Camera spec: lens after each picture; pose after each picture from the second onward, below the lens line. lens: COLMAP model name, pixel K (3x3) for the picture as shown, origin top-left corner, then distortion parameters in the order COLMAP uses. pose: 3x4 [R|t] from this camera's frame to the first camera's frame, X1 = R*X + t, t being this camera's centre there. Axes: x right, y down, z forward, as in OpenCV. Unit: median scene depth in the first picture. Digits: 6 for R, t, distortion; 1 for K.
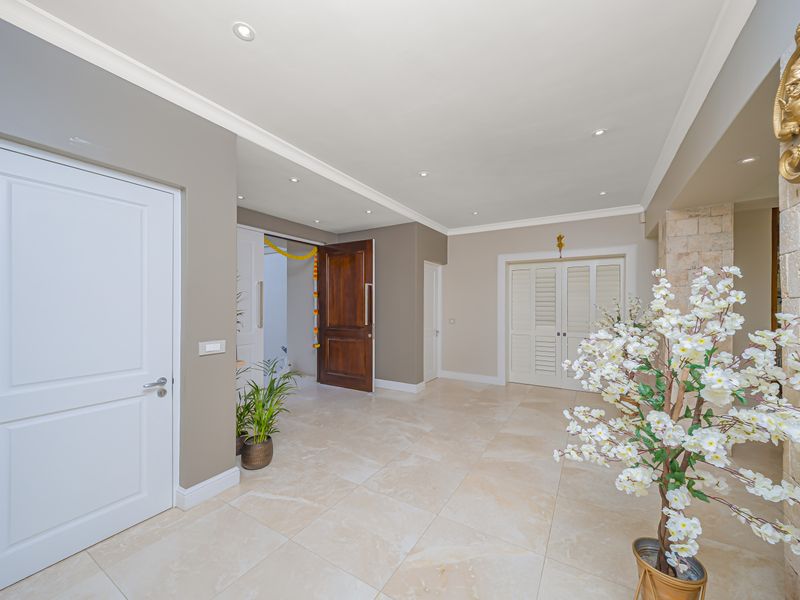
lens RADIAL K [[320.7, 0, 407.9], [0, 320.7, 302.6], [0, 0, 1]] dist [0.001957, -0.000641]
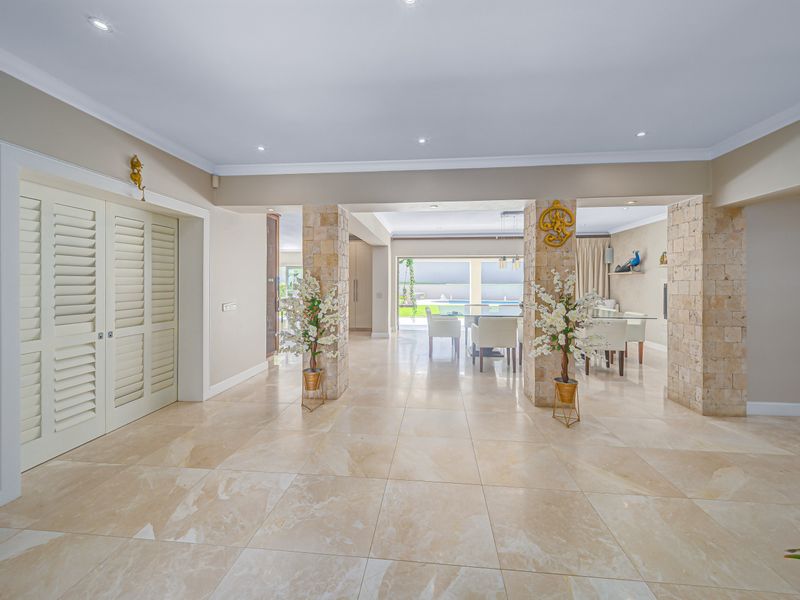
lens RADIAL K [[320.7, 0, 407.5], [0, 320.7, 283.7], [0, 0, 1]] dist [0.001957, -0.000641]
pose [[-0.422200, -0.004519, 0.906491, -0.425429], [-0.006501, 0.999977, 0.001957, 0.011558], [-0.906479, -0.005067, -0.422220, 1.402836]]
